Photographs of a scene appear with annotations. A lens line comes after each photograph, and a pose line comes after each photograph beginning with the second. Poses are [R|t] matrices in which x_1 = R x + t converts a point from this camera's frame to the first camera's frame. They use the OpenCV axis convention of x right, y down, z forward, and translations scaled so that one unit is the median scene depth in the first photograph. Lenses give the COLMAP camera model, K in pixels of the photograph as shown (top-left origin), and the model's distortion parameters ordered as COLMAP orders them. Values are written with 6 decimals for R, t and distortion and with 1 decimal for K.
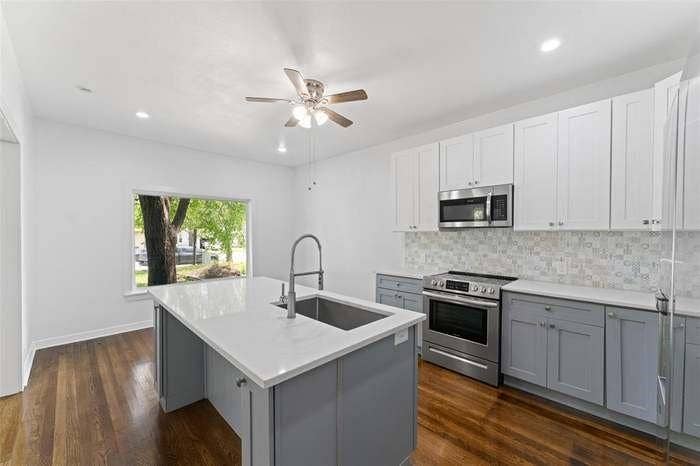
lens RADIAL K [[278.2, 0, 354.5], [0, 278.2, 233.9], [0, 0, 1]] dist [-0.000496, 0.000085]
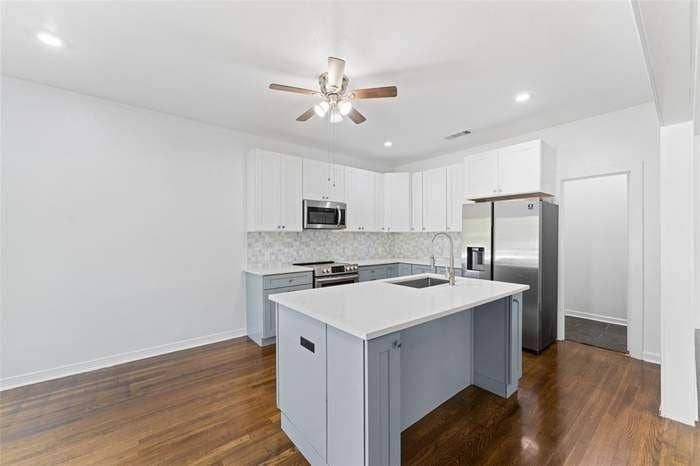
lens RADIAL K [[278.2, 0, 356.5], [0, 278.2, 237.0], [0, 0, 1]] dist [-0.000496, 0.000085]
pose [[0.092000, -0.007153, 0.995733, -0.945766], [0.003761, 0.999970, 0.006836, 0.009470], [-0.995752, 0.003116, 0.092024, 0.688851]]
